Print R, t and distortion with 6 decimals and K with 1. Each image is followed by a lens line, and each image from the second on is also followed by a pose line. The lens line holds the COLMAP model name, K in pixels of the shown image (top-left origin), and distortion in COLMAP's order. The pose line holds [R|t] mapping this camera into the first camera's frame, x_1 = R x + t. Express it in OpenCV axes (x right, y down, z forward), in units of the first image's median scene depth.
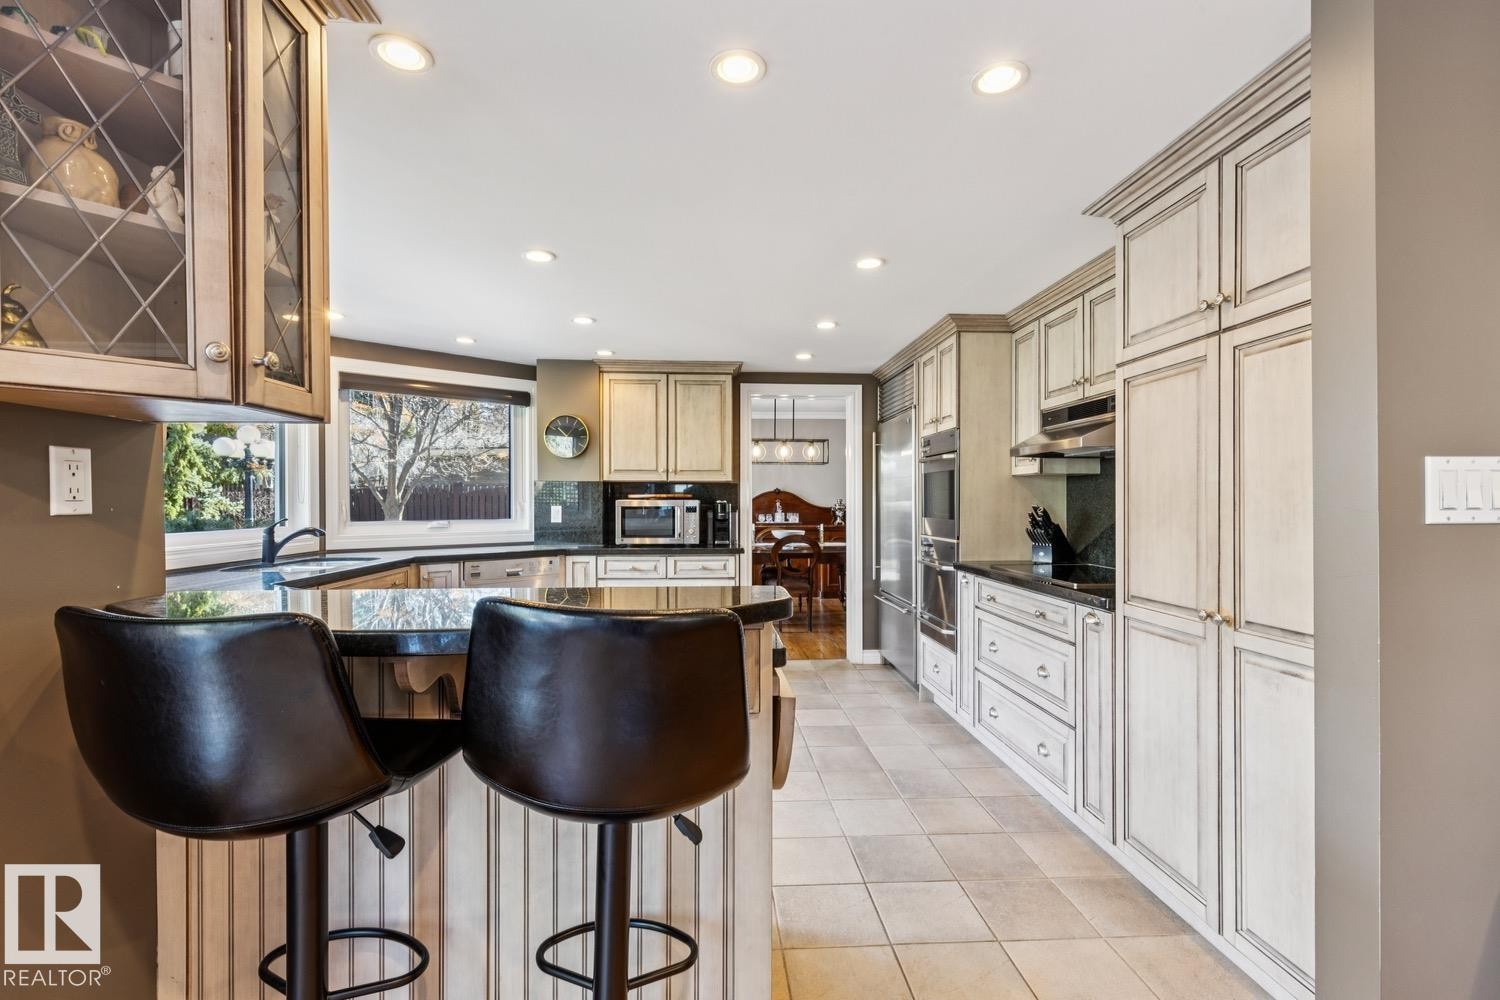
lens RADIAL K [[692.6, 0, 722.0], [0, 692.6, 503.6], [0, 0, 1]] dist [0.005914, -0.001347]
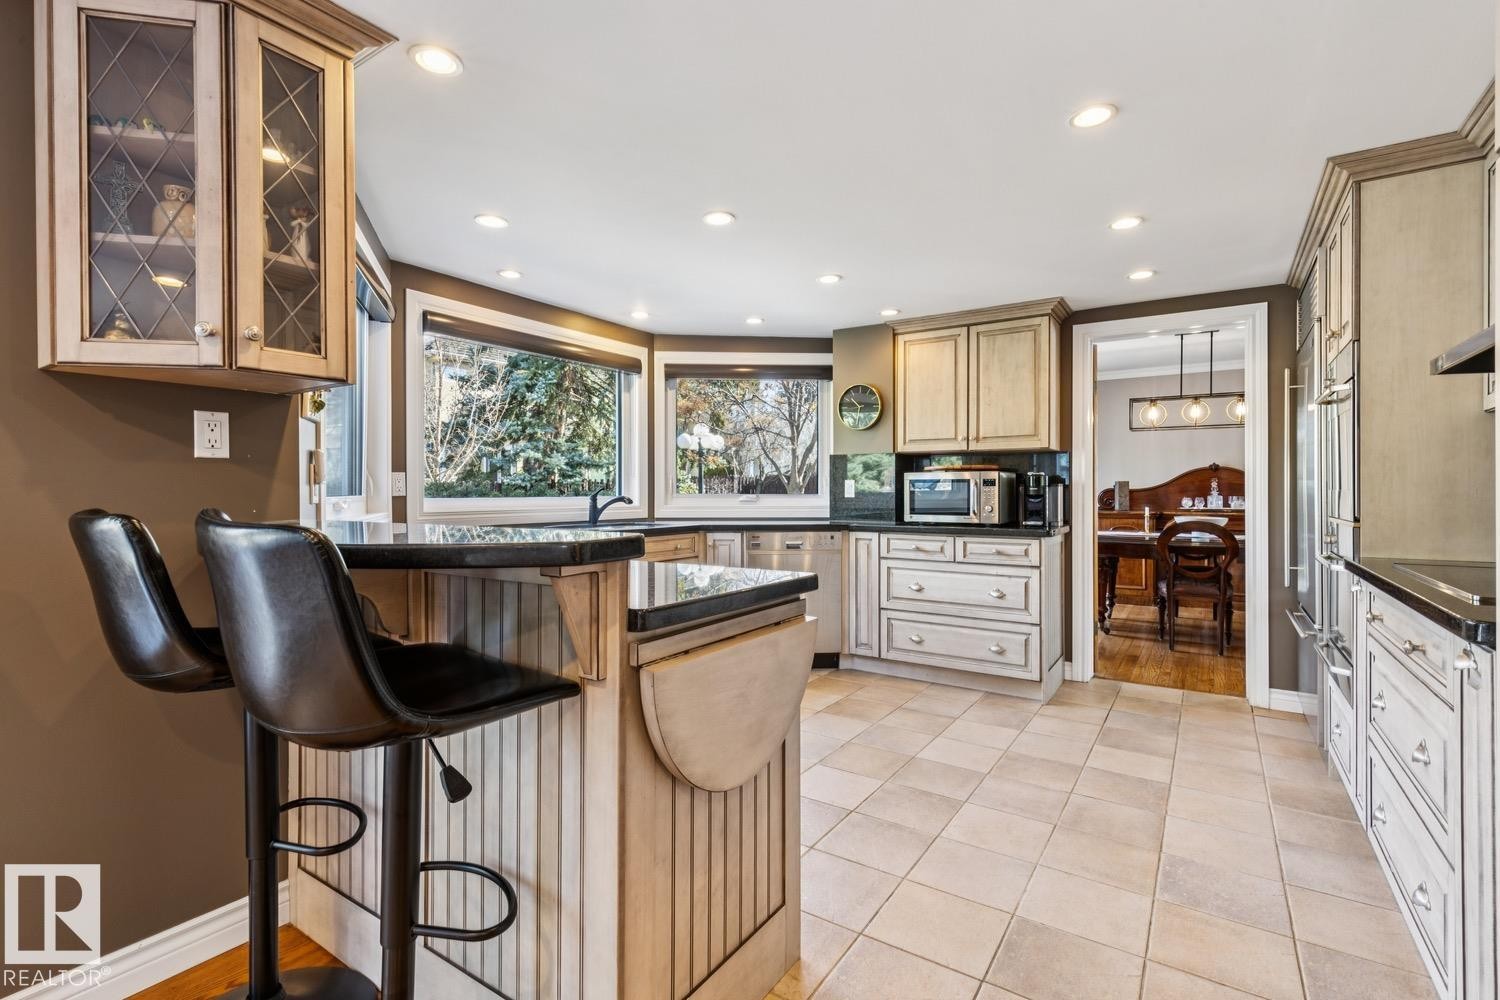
lens RADIAL K [[692.6, 0, 711.1], [0, 692.6, 490.7], [0, 0, 1]] dist [0.005914, -0.001347]
pose [[0.791441, 0.002619, -0.611239, 0.209168], [-0.004820, 0.999986, -0.001957, 0.022097], [0.611226, 0.004495, 0.791443, 0.129428]]
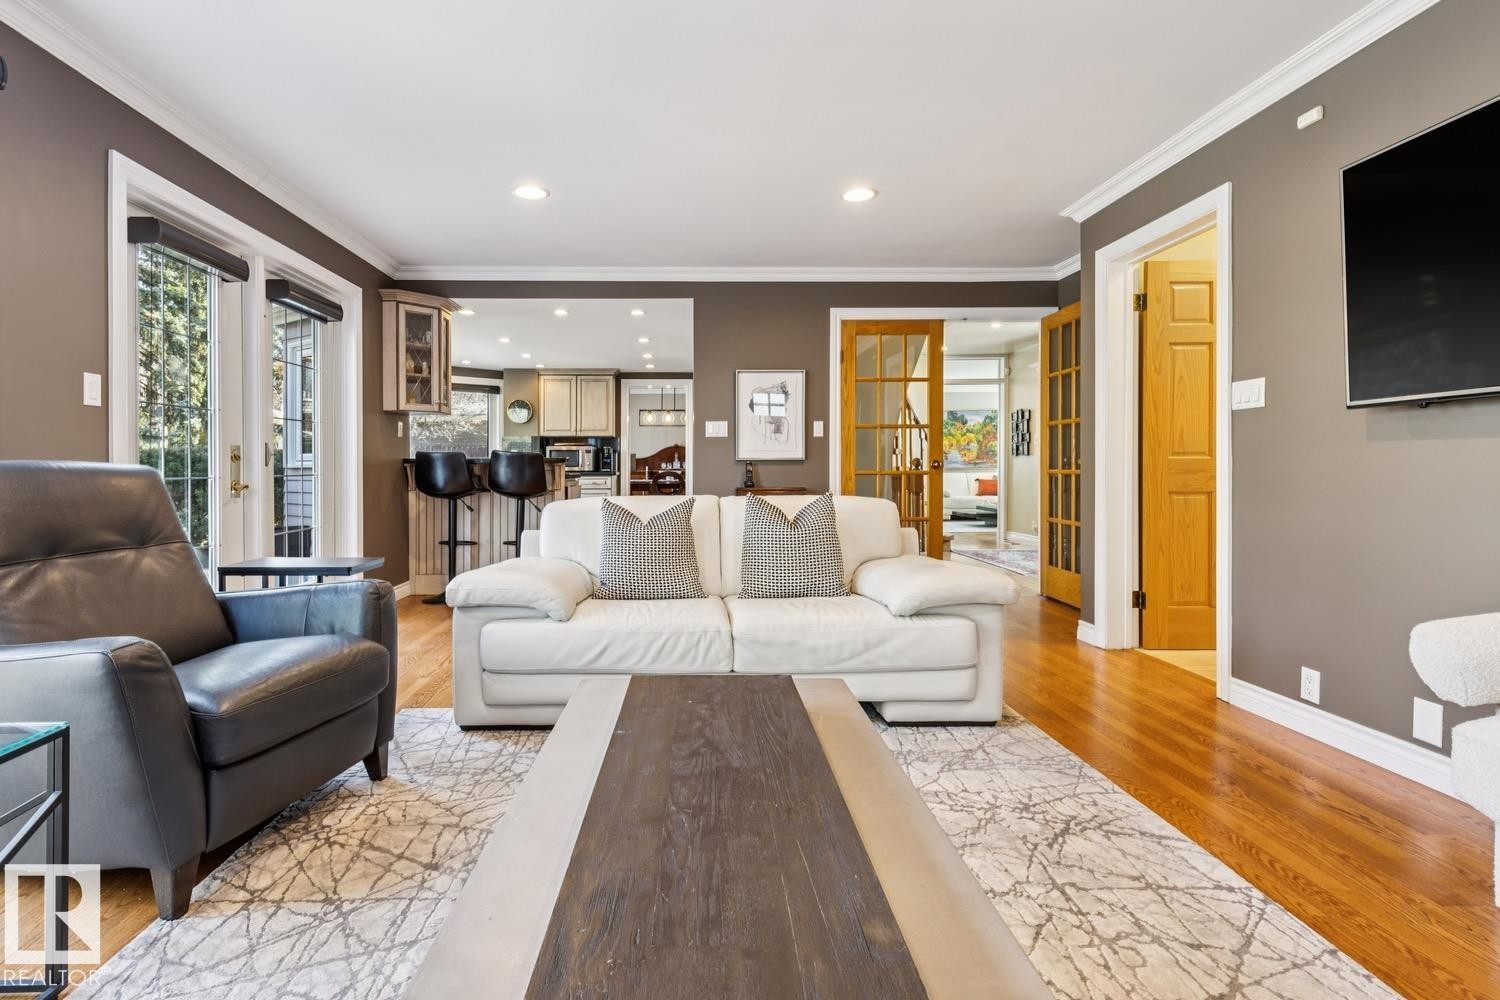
lens RADIAL K [[692.6, 0, 707.0], [0, 692.6, 491.2], [0, 0, 1]] dist [0.005914, -0.001347]
pose [[0.999924, -0.006639, 0.010404, 0.252229], [0.006293, 0.999438, 0.032938, 0.058120], [-0.010617, -0.032870, 0.999403, -0.861414]]
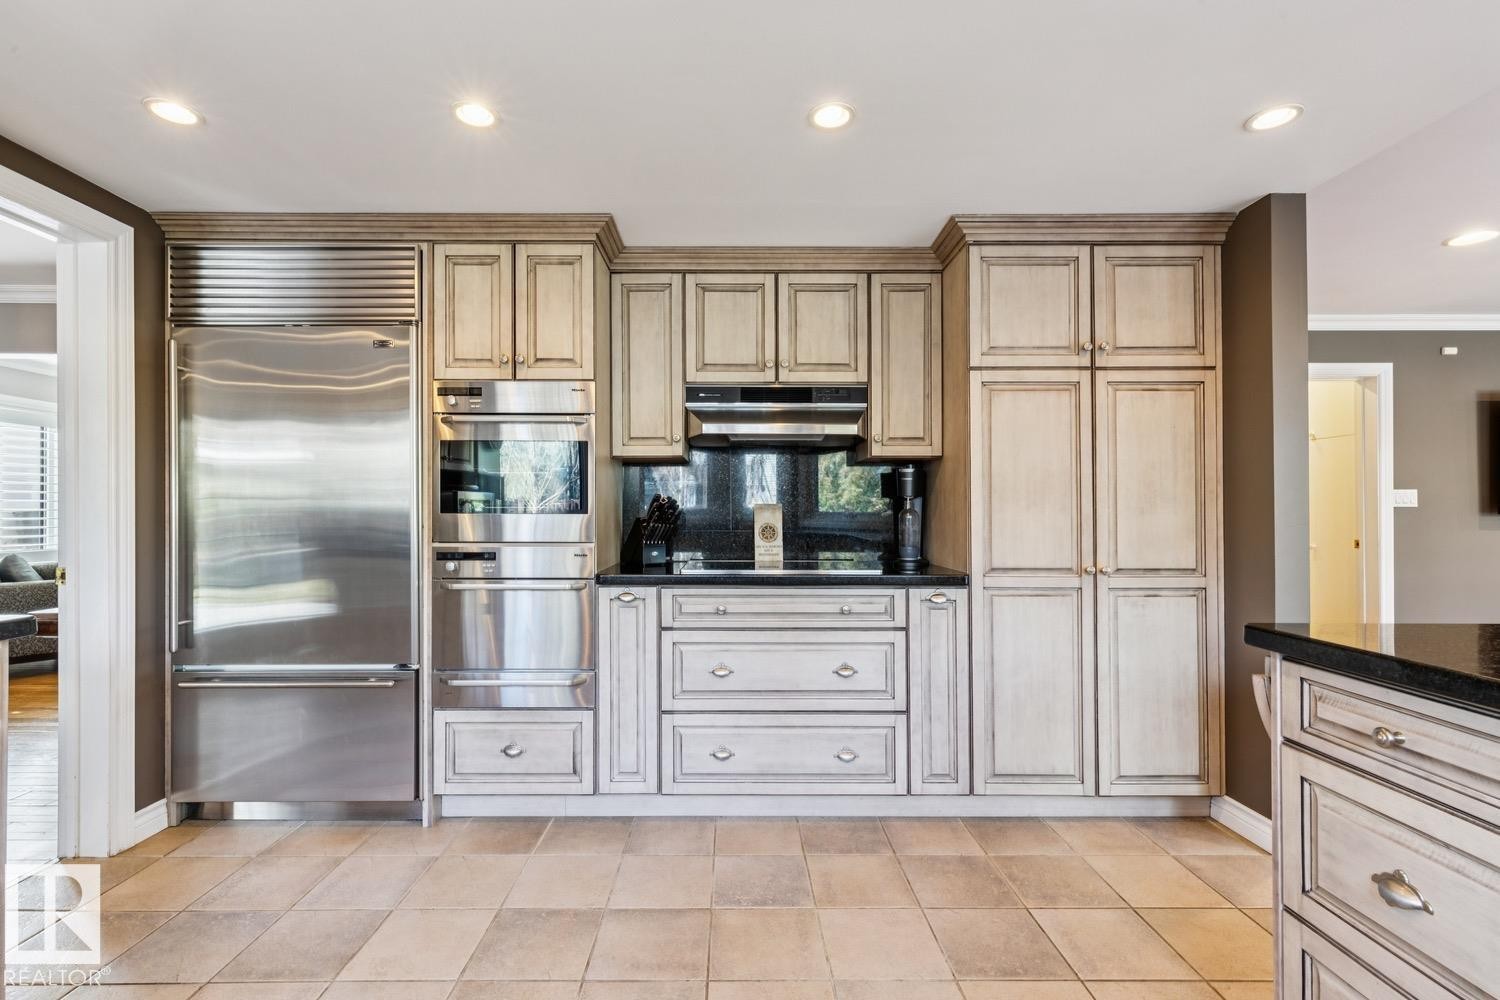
lens RADIAL K [[692.6, 0, 730.4], [0, 692.6, 505.2], [0, 0, 1]] dist [0.005914, -0.001347]
pose [[0.015337, 0.009285, 0.999839, -0.279472], [0.001846, 0.999955, -0.009314, 0.017090], [-0.999881, 0.001988, 0.015319, 0.680384]]
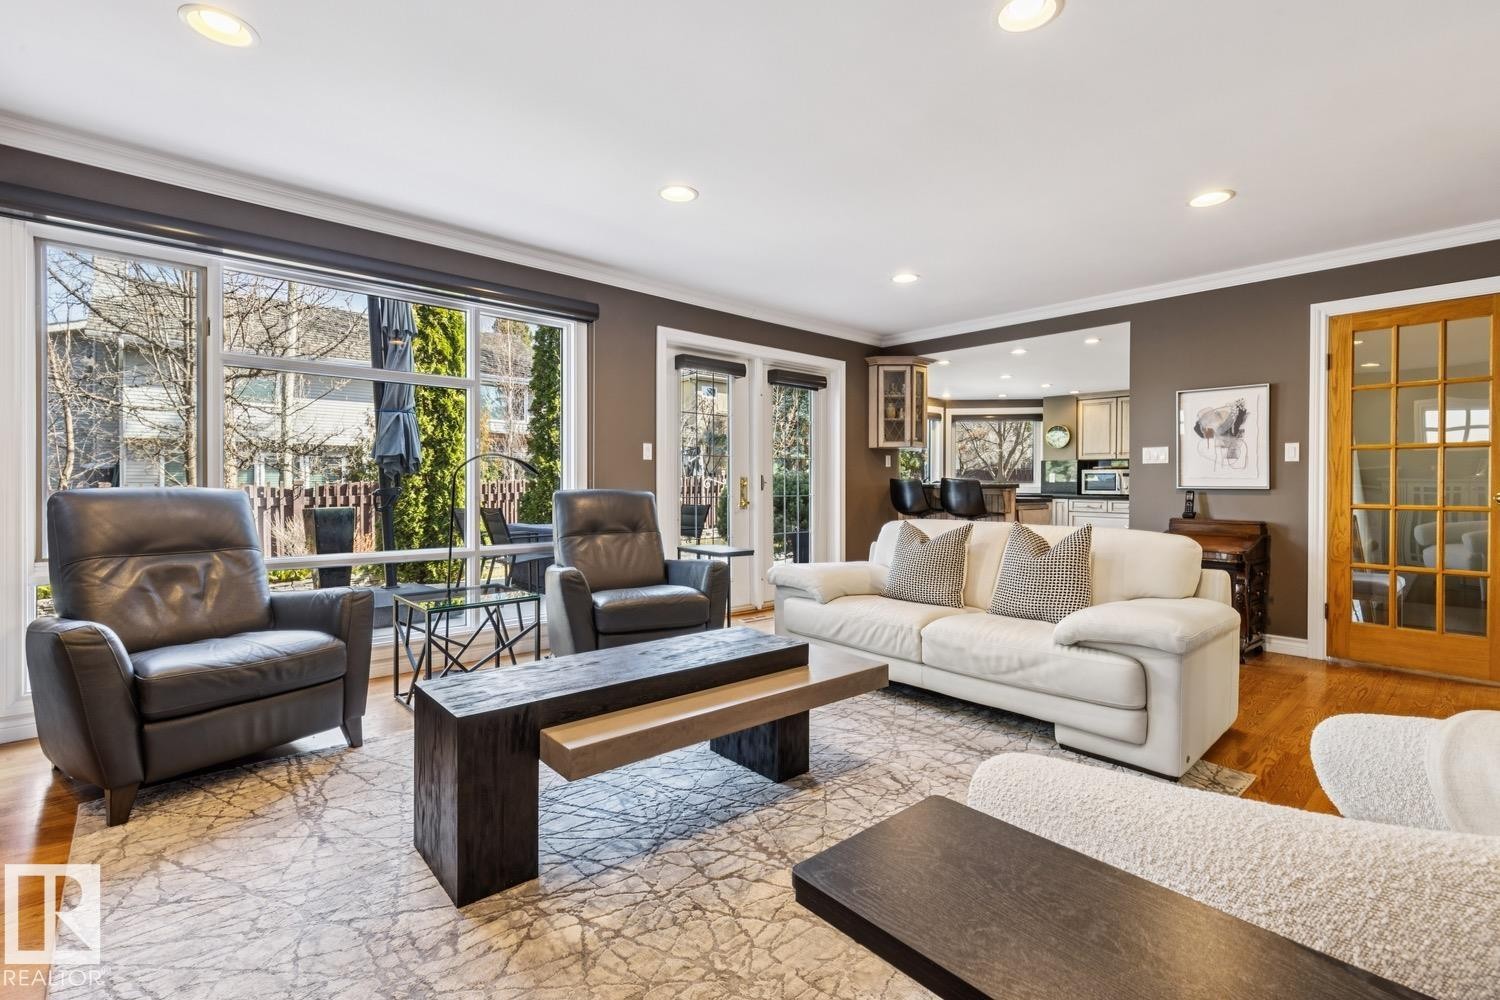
lens RADIAL K [[692.6, 0, 754.7], [0, 692.6, 483.5], [0, 0, 1]] dist [0.005914, -0.001347]
pose [[0.666466, 0.001441, -0.745534, 0.659491], [-0.007217, 0.999964, -0.004518, 0.046764], [0.745500, 0.008391, 0.666453, -0.895225]]
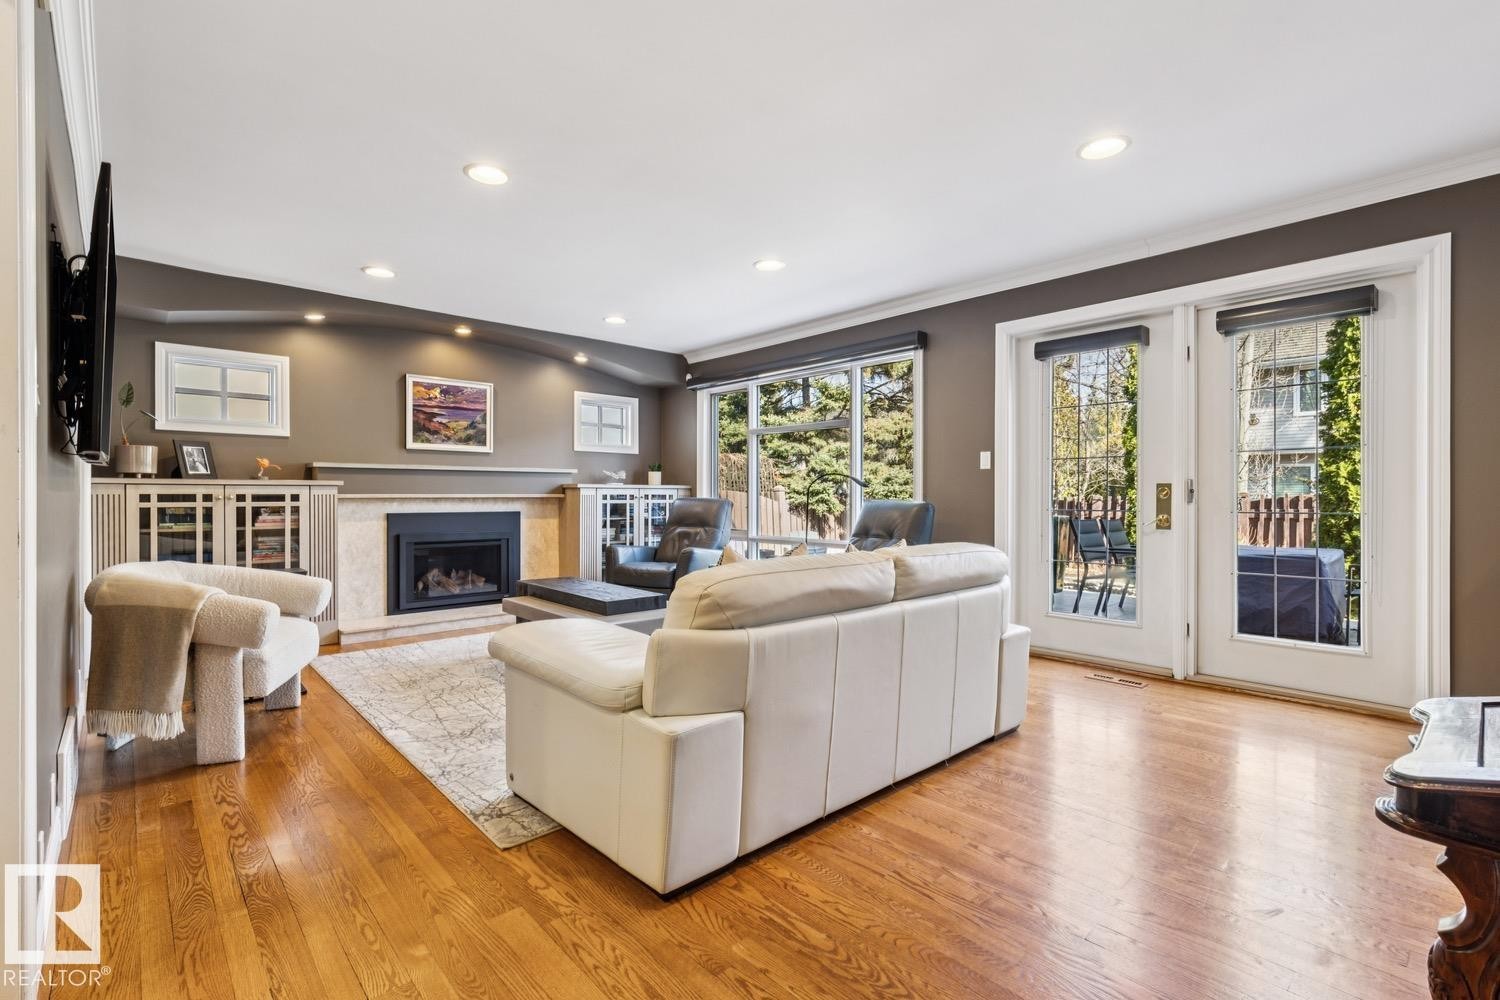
lens RADIAL K [[692.6, 0, 742.8], [0, 692.6, 502.8], [0, 0, 1]] dist [0.005914, -0.001347]
pose [[-0.758377, 0.008180, -0.651765, 0.686421], [-0.000567, 0.999913, 0.013210, 0.042755], [0.651816, 0.010387, -0.758306, 0.172902]]
